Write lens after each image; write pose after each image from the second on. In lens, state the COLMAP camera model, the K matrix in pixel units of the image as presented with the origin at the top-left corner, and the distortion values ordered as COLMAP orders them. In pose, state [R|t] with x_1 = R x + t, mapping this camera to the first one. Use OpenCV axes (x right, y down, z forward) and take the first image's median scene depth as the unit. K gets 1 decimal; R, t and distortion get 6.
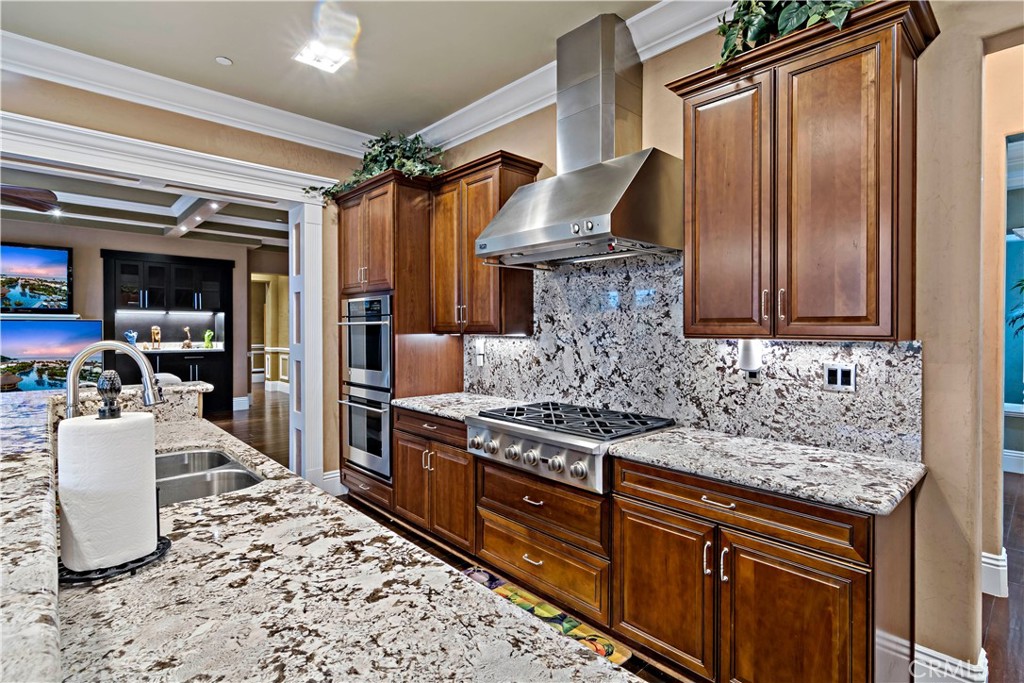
lens RADIAL K [[502.5, 0, 508.2], [0, 502.5, 331.0], [0, 0, 1]] dist [0.001750, 0.000690]
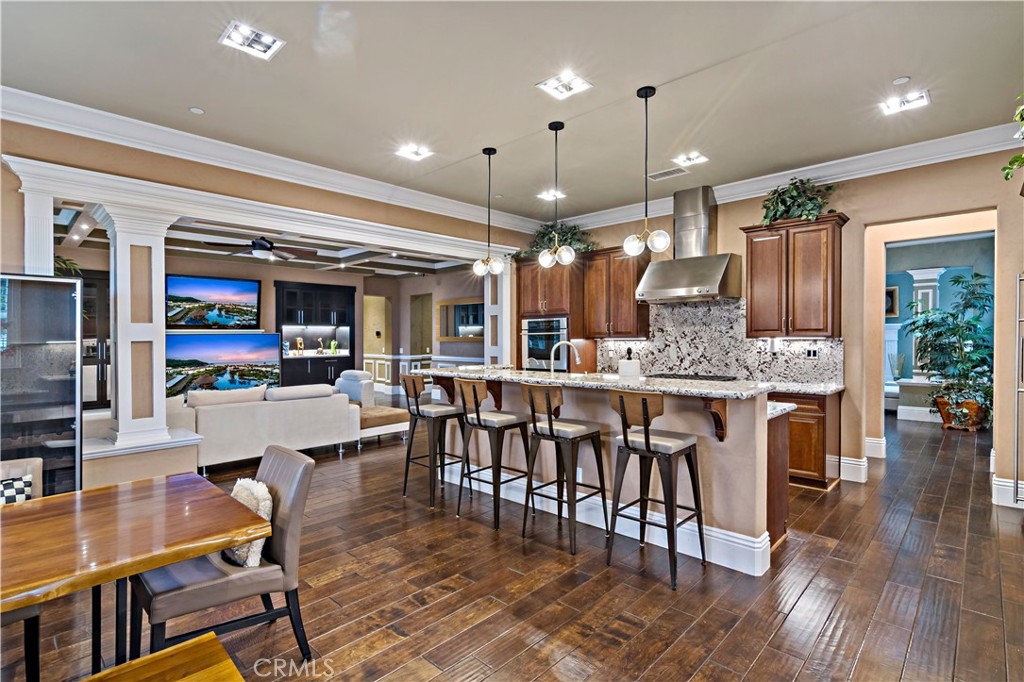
lens RADIAL K [[497.5, 0, 508.7], [0, 497.5, 349.5], [0, 0, 1]] dist [0.000168, -0.000112]
pose [[0.997605, -0.013551, 0.067825, -0.623566], [0.012188, 0.999716, 0.020472, 0.003889], [-0.068083, -0.019597, 0.997487, -0.837723]]
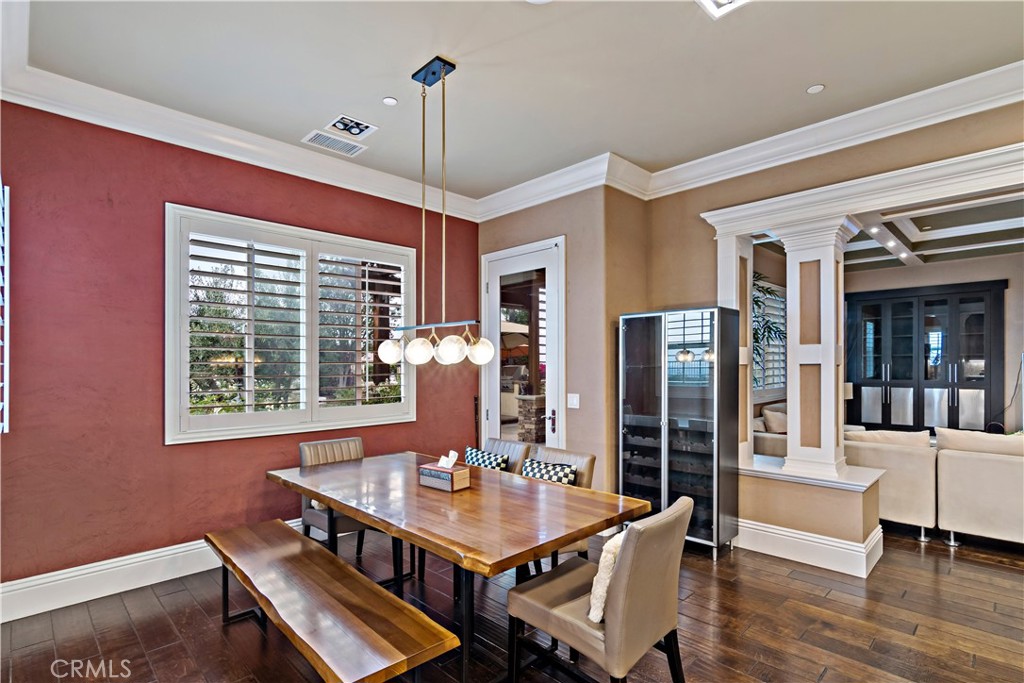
lens RADIAL K [[503.6, 0, 515.4], [0, 503.6, 363.8], [0, 0, 1]] dist [0.031921, 0.000170]
pose [[0.040980, -0.001189, -0.999159, -0.291697], [-0.002332, 0.999996, -0.001286, 0.000177], [0.999157, 0.002383, 0.040977, -0.250545]]
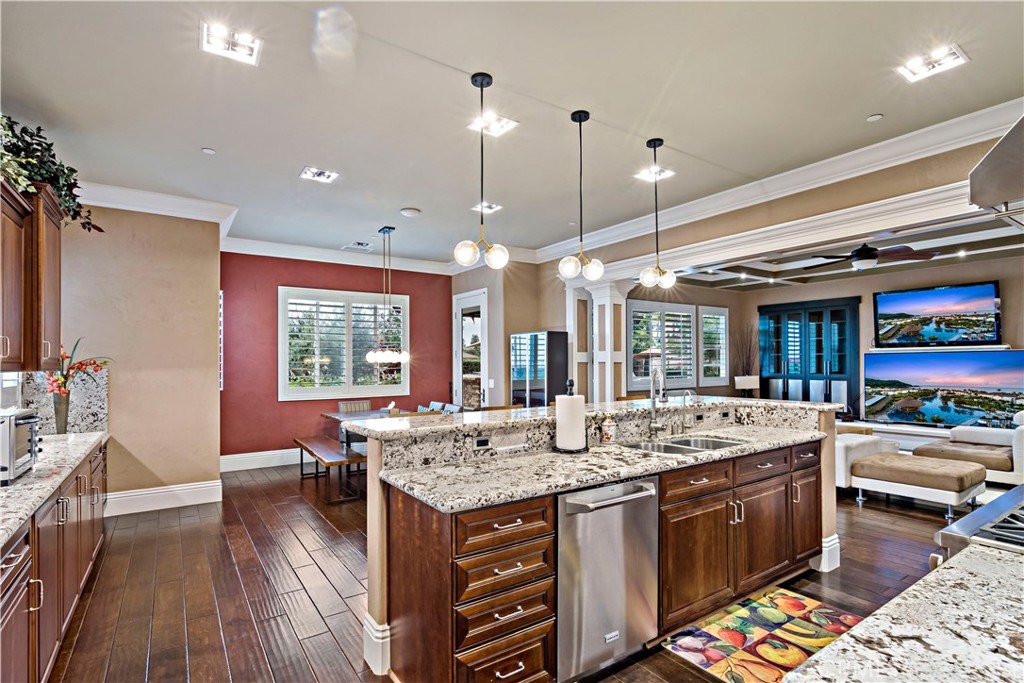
lens RADIAL K [[503.6, 0, 515.4], [0, 503.6, 363.8], [0, 0, 1]] dist [0.031921, 0.000170]
pose [[-0.133460, 0.003768, -0.991047, 0.647579], [0.001530, 0.999992, 0.003596, -0.000943], [0.991053, -0.001037, -0.133465, 0.371158]]
